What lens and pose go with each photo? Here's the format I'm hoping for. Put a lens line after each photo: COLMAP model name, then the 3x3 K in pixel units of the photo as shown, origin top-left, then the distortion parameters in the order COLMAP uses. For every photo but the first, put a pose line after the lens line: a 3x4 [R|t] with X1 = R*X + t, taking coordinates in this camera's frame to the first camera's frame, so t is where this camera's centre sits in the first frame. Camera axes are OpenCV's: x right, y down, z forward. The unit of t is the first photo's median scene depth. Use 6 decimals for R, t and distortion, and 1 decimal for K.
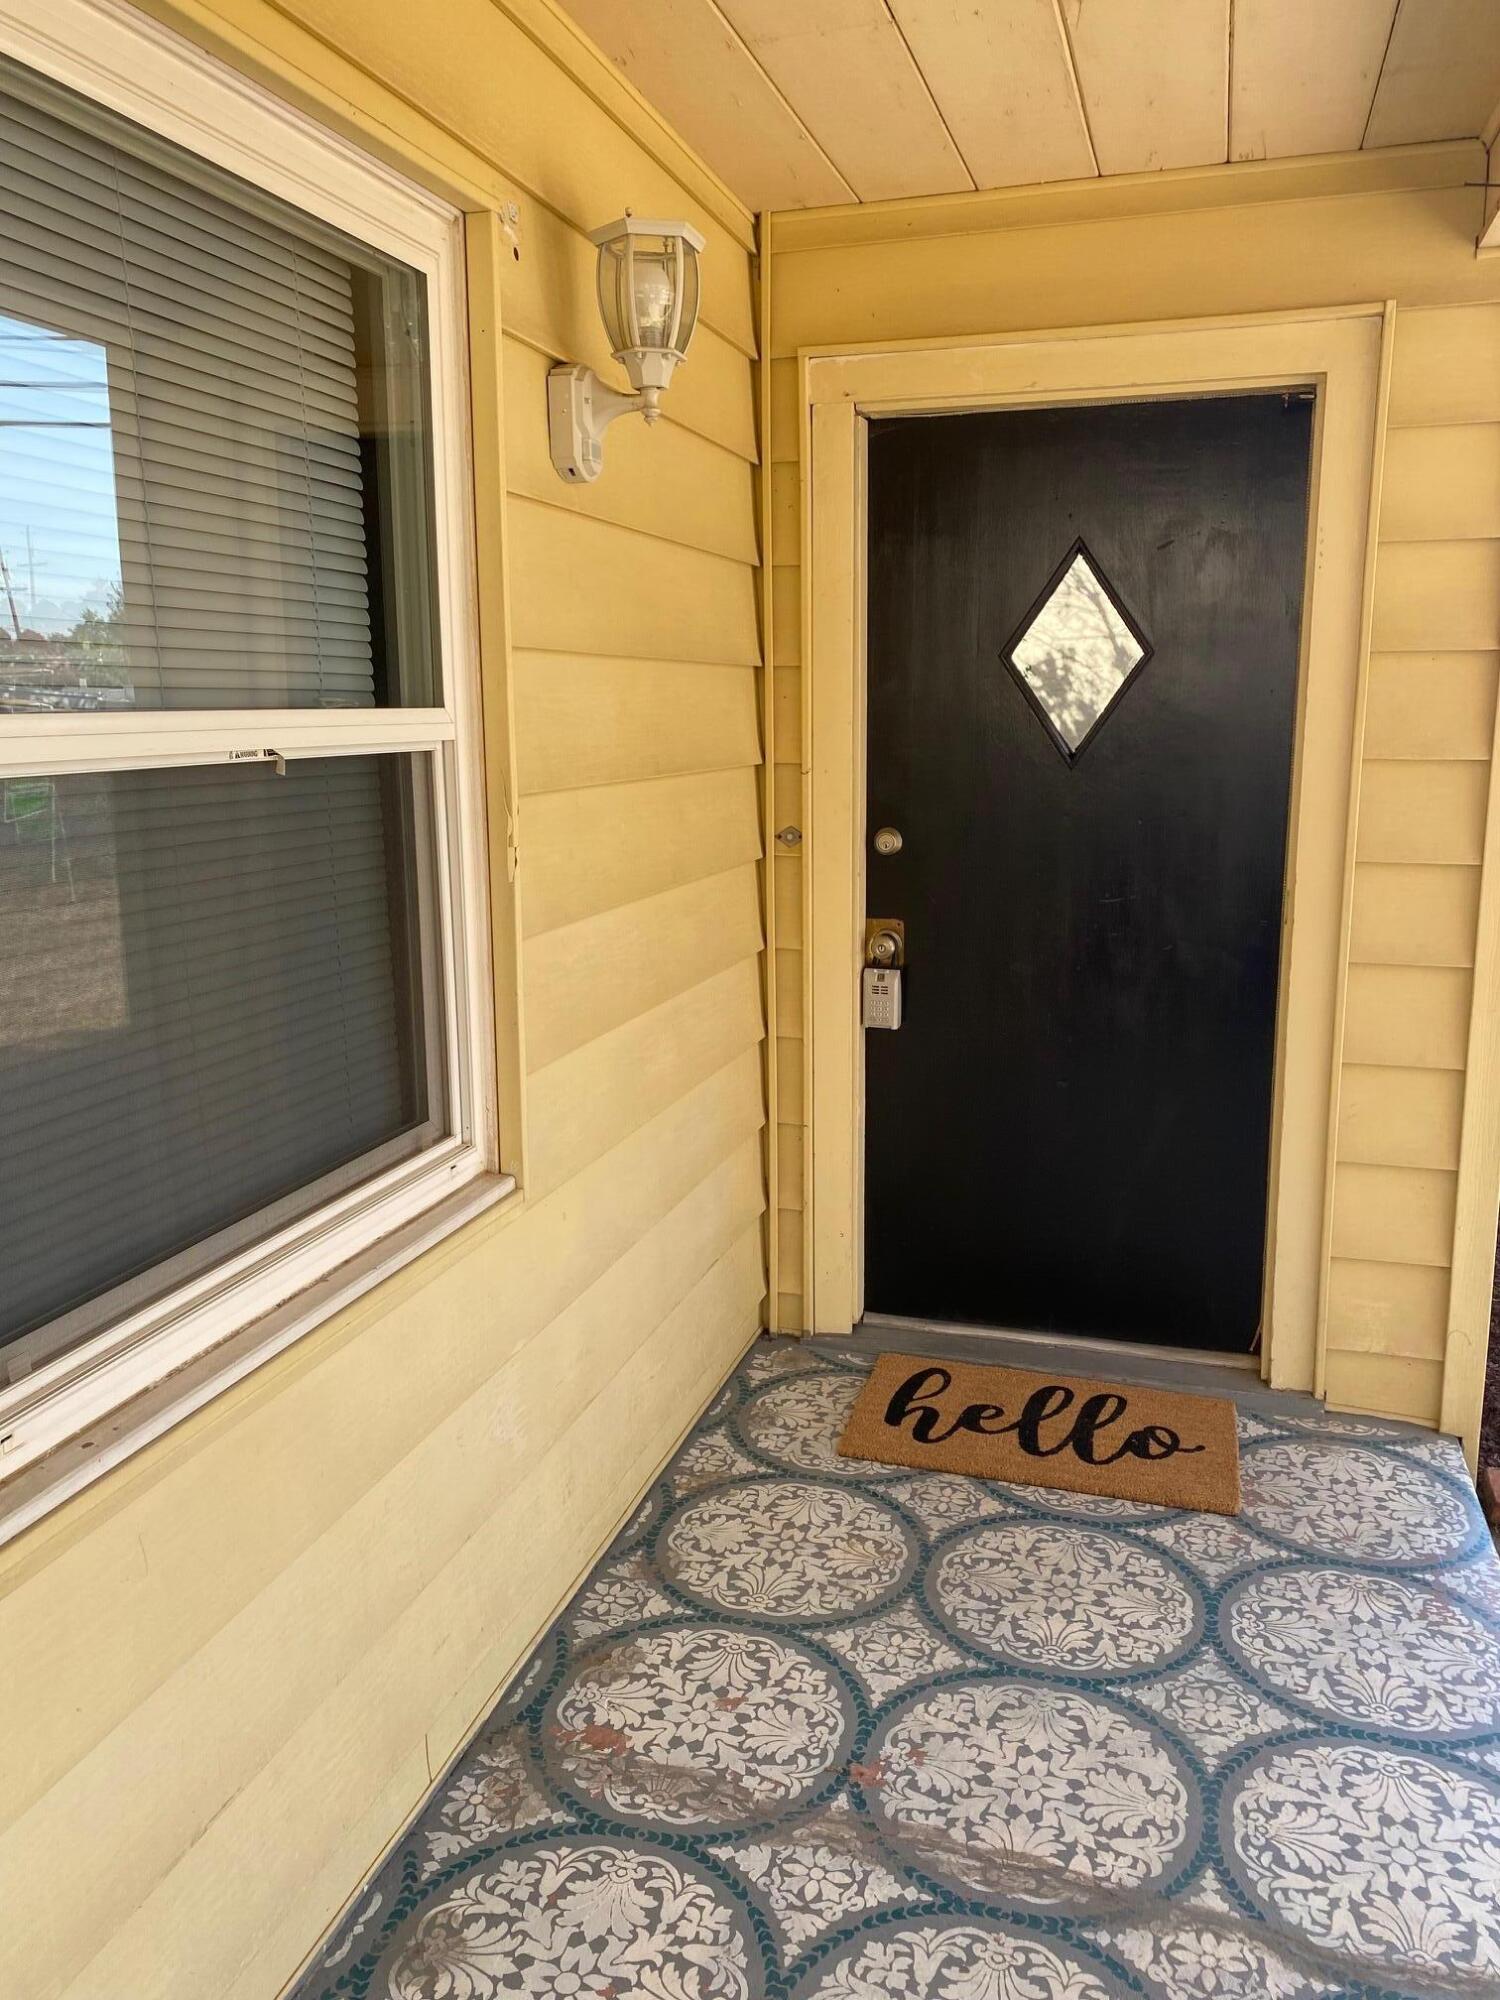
lens RADIAL K [[1503.1, 0, 737.9], [0, 1503.1, 1002.8], [0, 0, 1]] dist [0.009081, -0.005026]
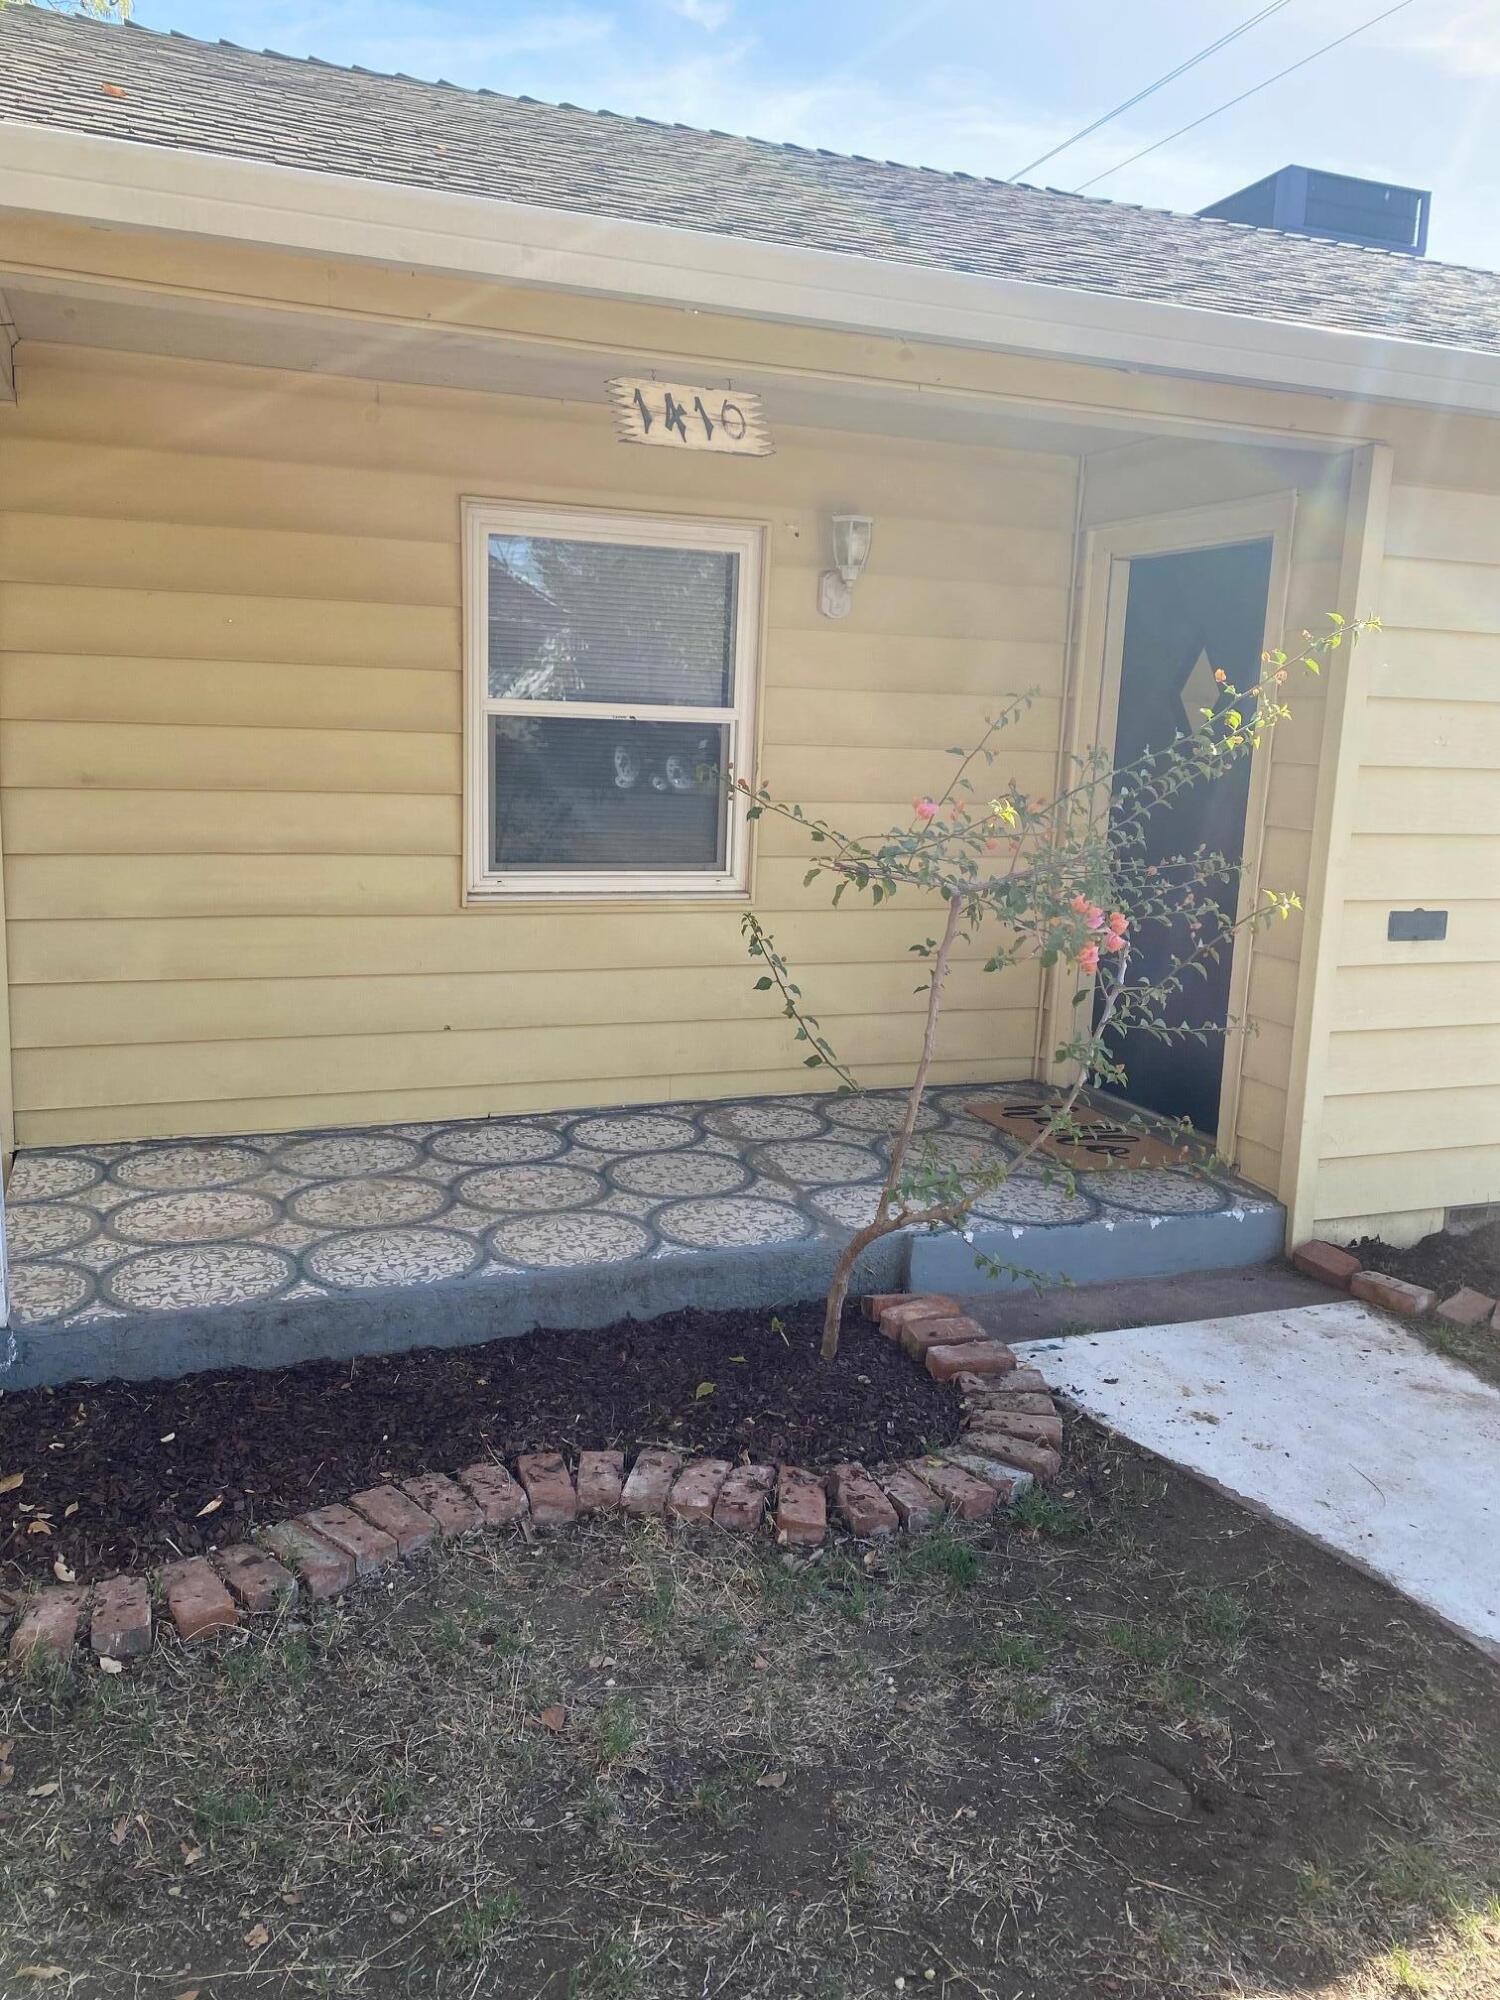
lens RADIAL K [[1503.1, 0, 737.9], [0, 1503.1, 1002.8], [0, 0, 1]] dist [0.009081, -0.005026]
pose [[0.598896, 0.173881, -0.781722, 1.927901], [-0.194331, 0.978522, 0.068774, 0.130563], [0.776890, 0.110725, 0.619824, -0.599706]]
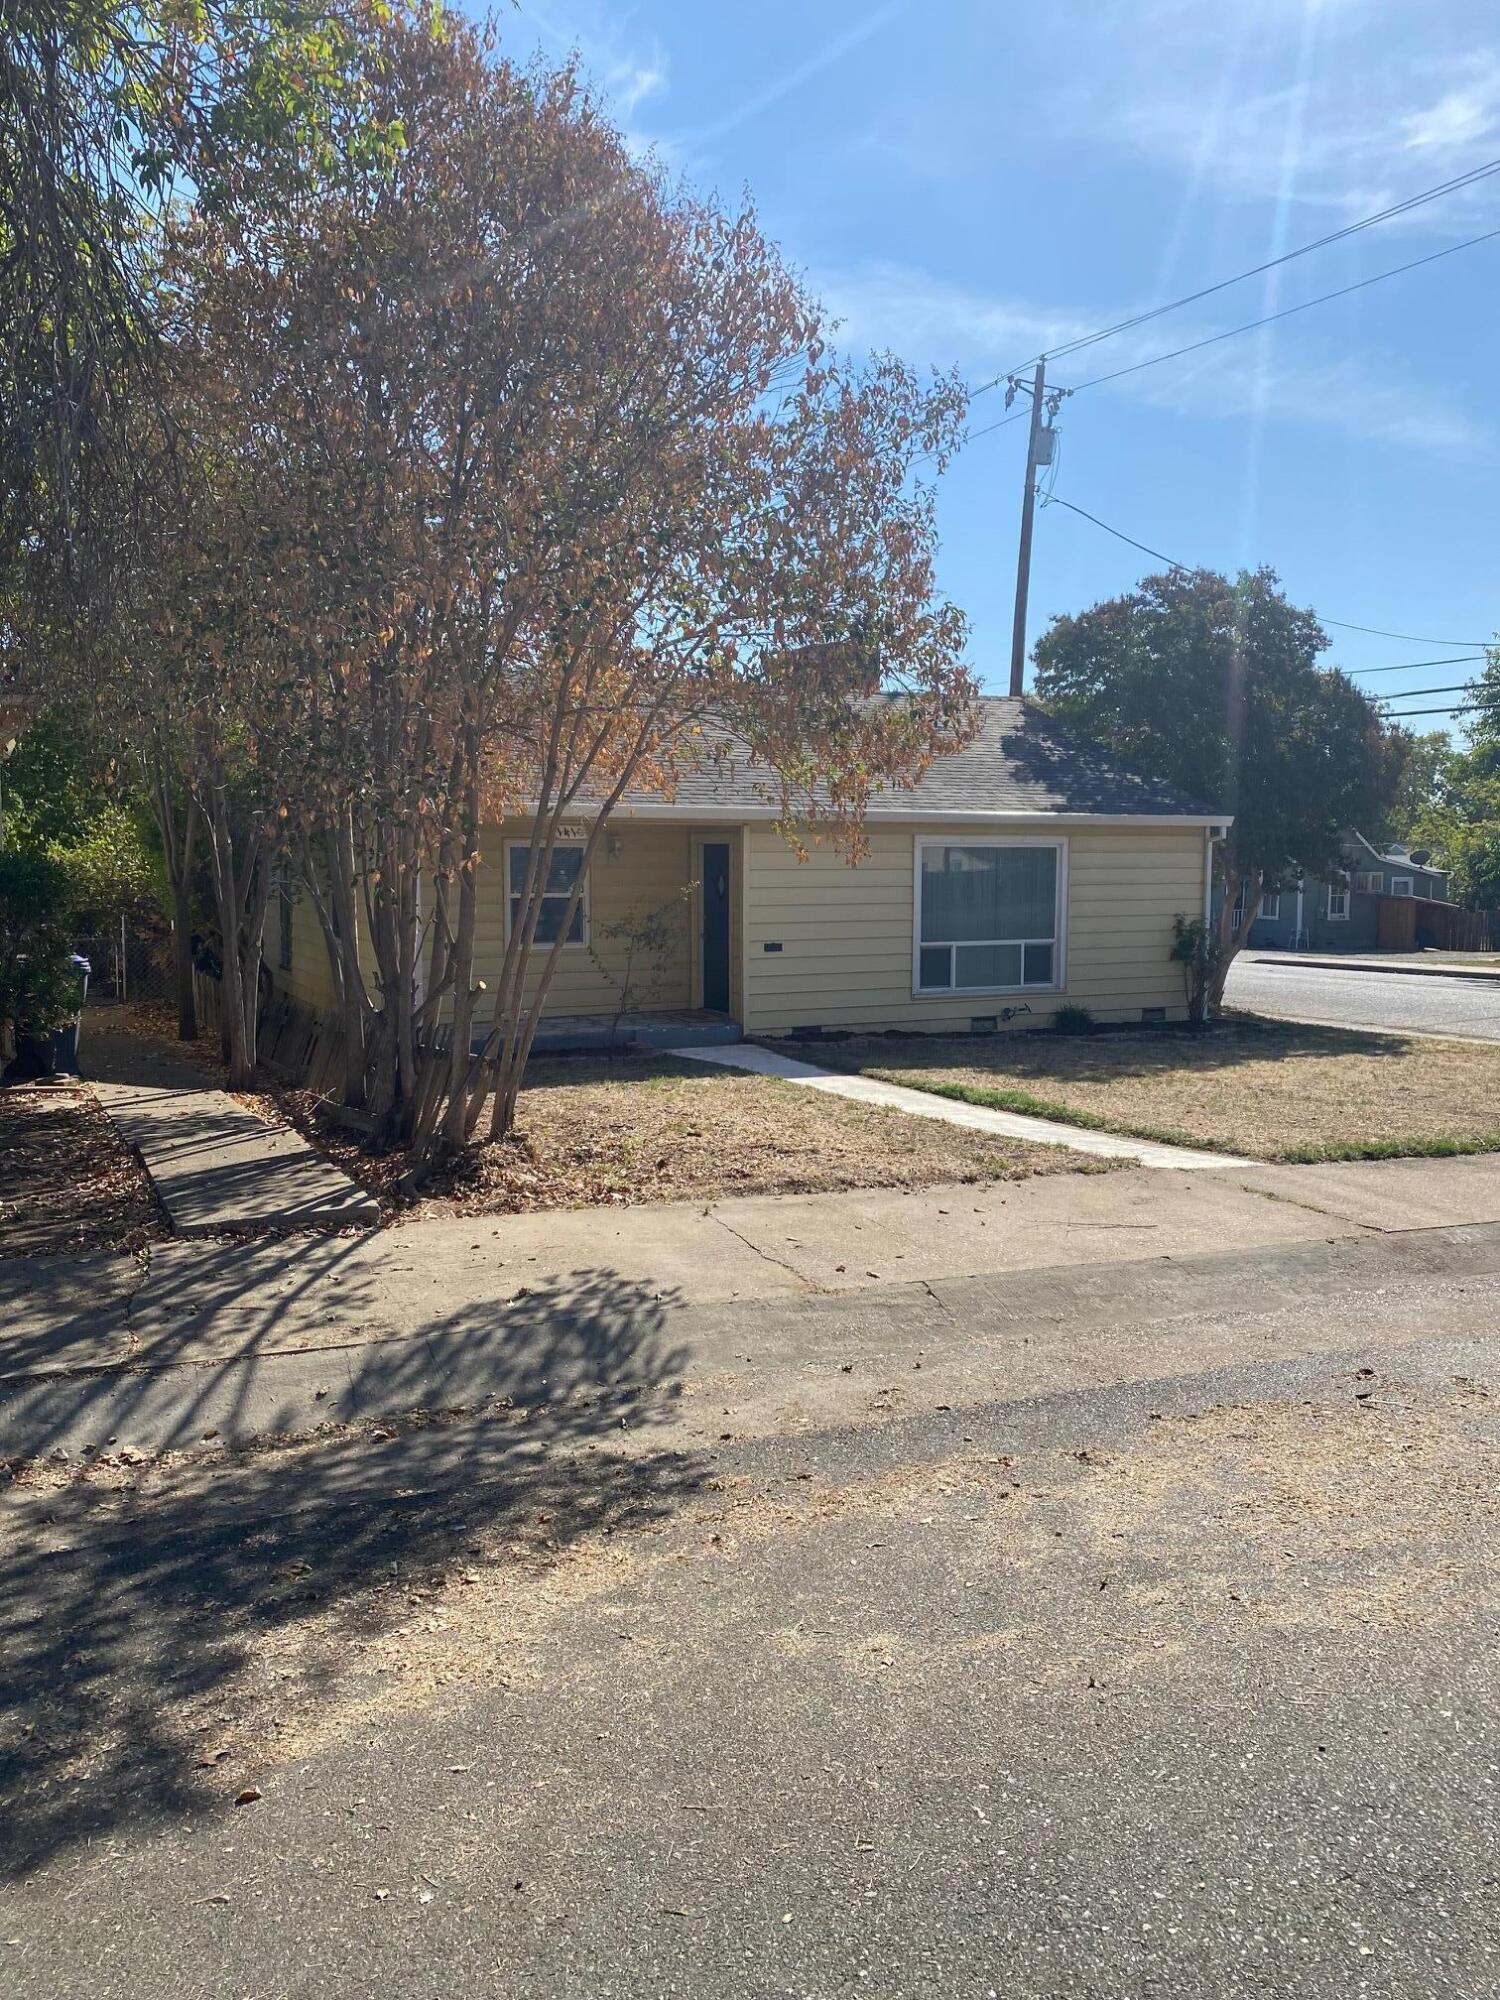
lens RADIAL K [[1503.1, 0, 737.9], [0, 1503.1, 1002.8], [0, 0, 1]] dist [0.009081, -0.005026]
pose [[0.675020, 0.076782, -0.733793, 6.776389], [-0.149536, 0.988166, -0.034160, 0.593391], [0.722487, 0.132787, 0.678514, -4.176517]]
